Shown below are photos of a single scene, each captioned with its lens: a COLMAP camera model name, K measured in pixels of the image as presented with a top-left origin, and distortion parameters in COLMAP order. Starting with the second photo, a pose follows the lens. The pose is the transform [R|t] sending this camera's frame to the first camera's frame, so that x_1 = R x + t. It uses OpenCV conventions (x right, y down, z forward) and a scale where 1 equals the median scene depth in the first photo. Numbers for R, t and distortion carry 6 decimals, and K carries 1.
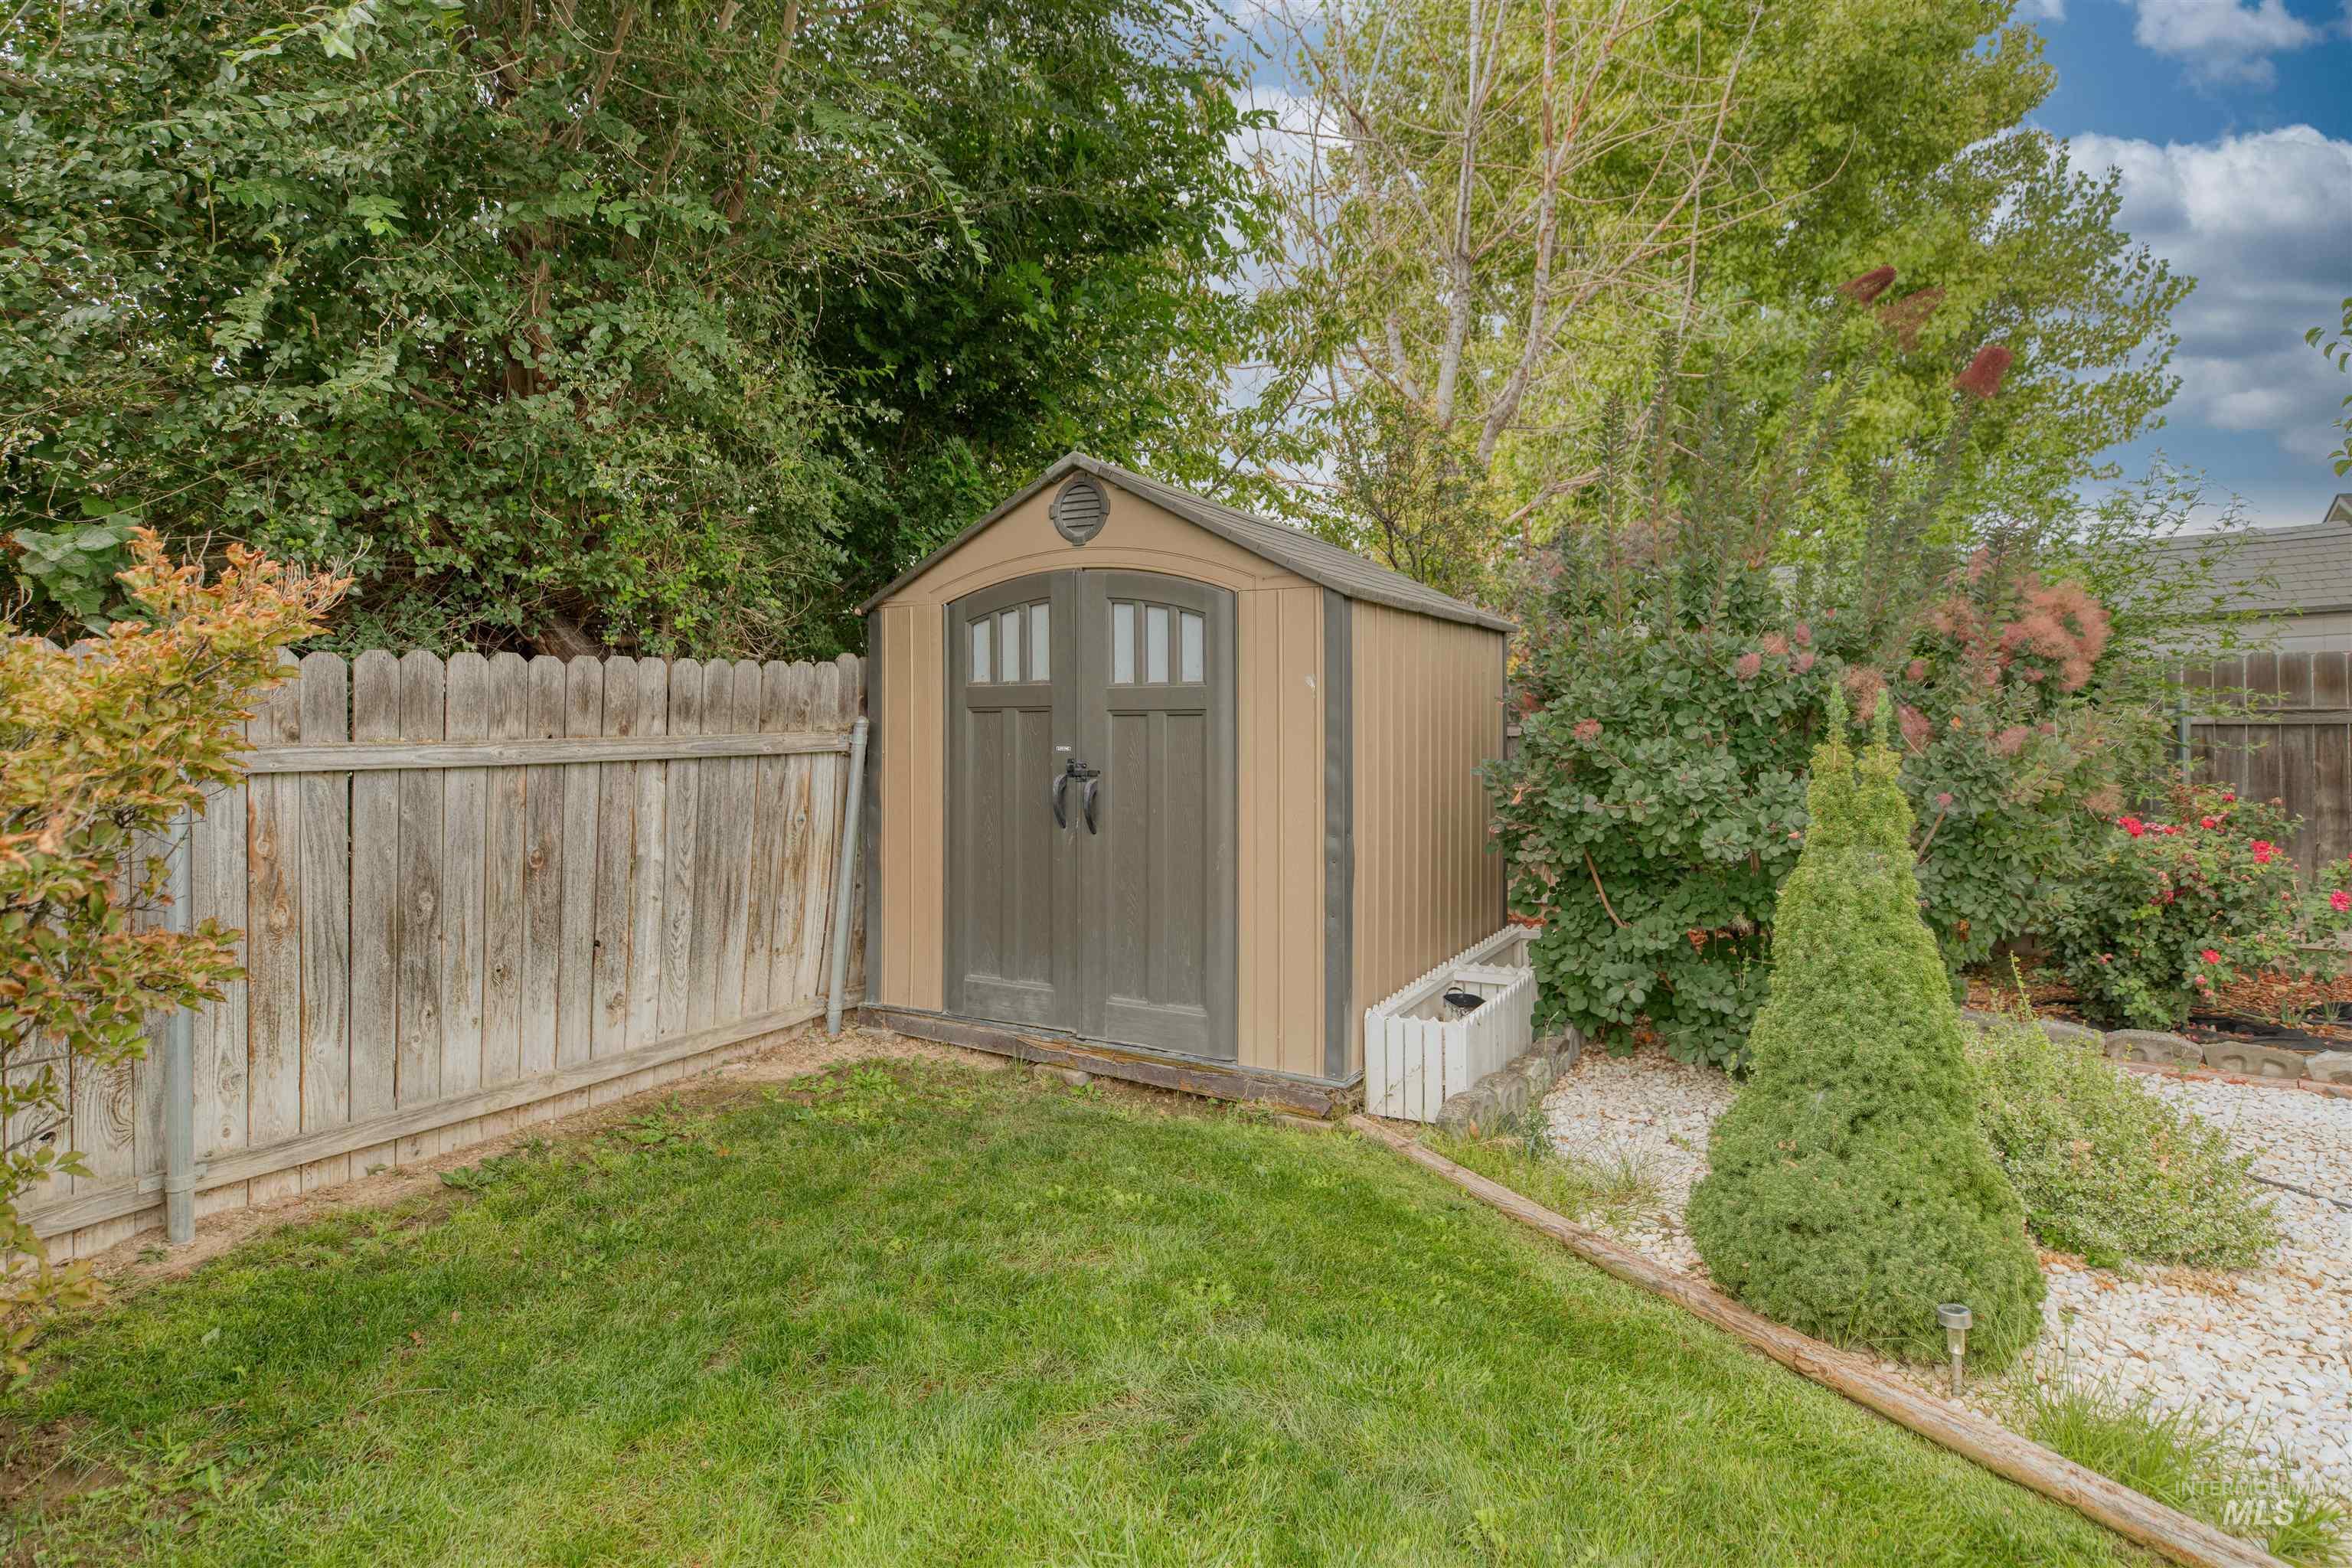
lens RADIAL K [[1233.3, 0, 1168.9], [0, 1233.3, 718.8], [0, 0, 1]] dist [0.001397, -0.001659]
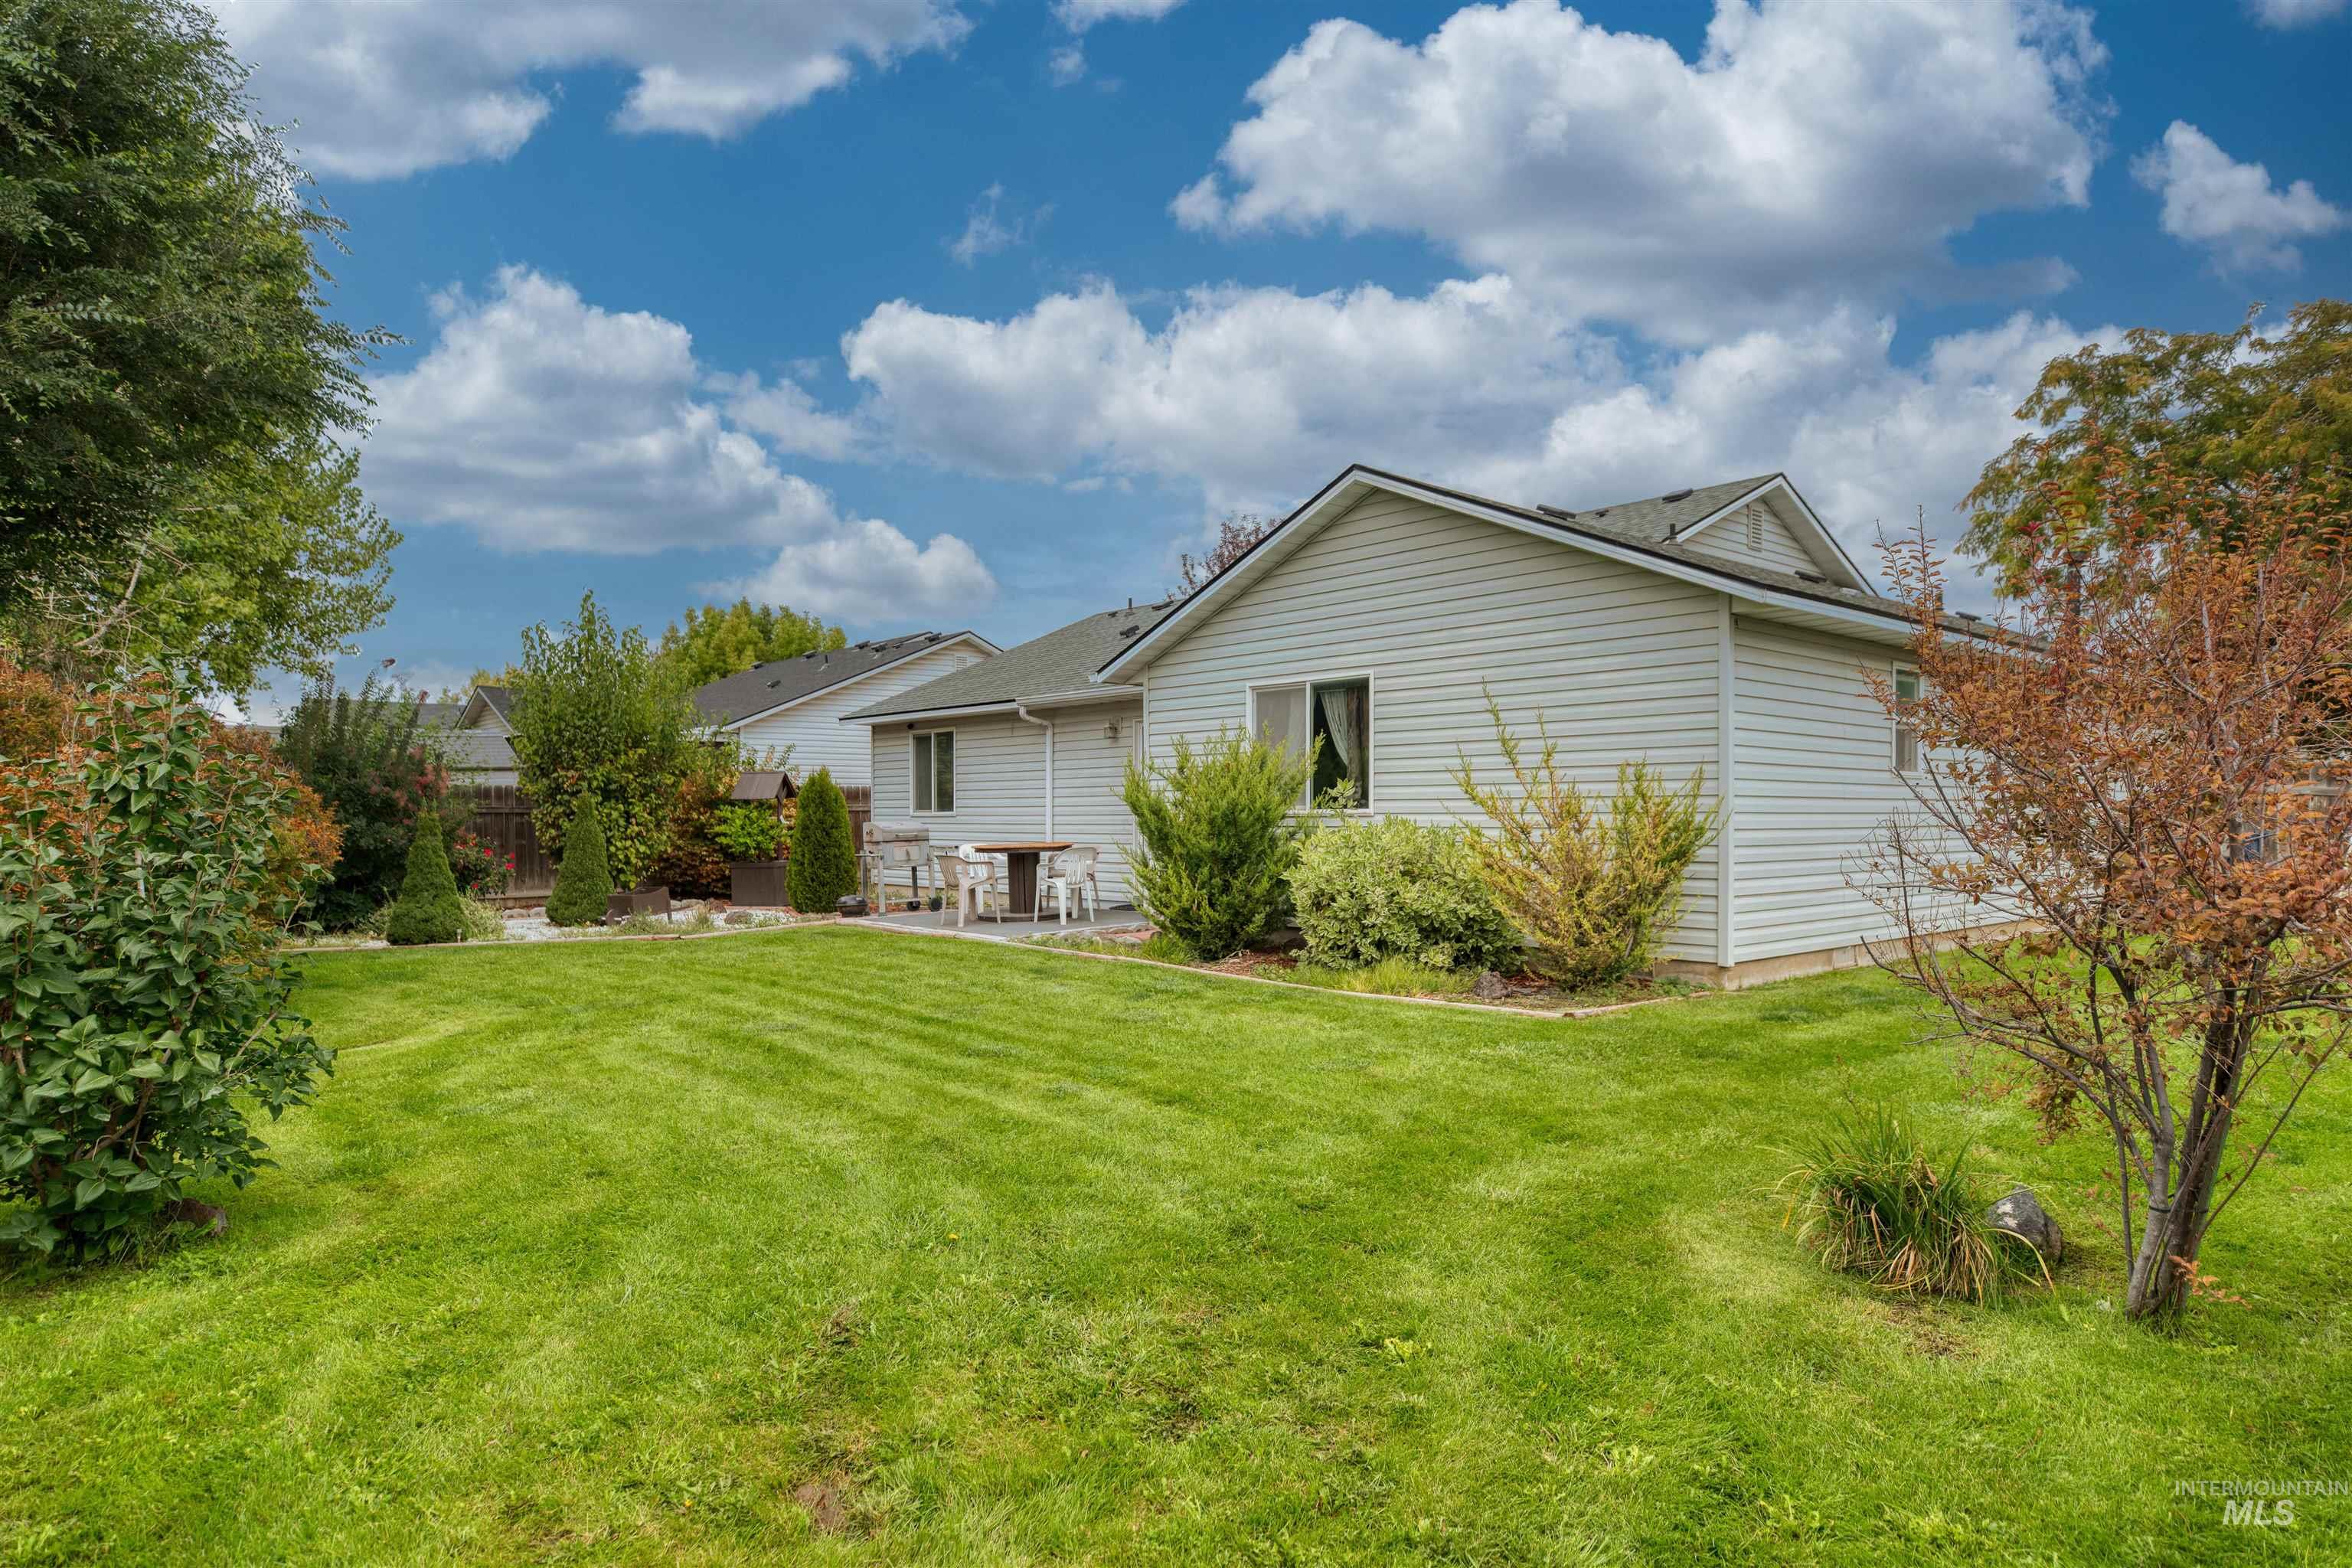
lens RADIAL K [[1358.2, 0, 1189.9], [0, 1358.2, 824.2], [0, 0, 1]] dist [0.005356, 0.000538]
pose [[0.303879, -0.000272, 0.952711, -1.803011], [-0.000093, 1.000000, 0.000315, 0.035248], [-0.952711, -0.000184, 0.303879, -1.688462]]
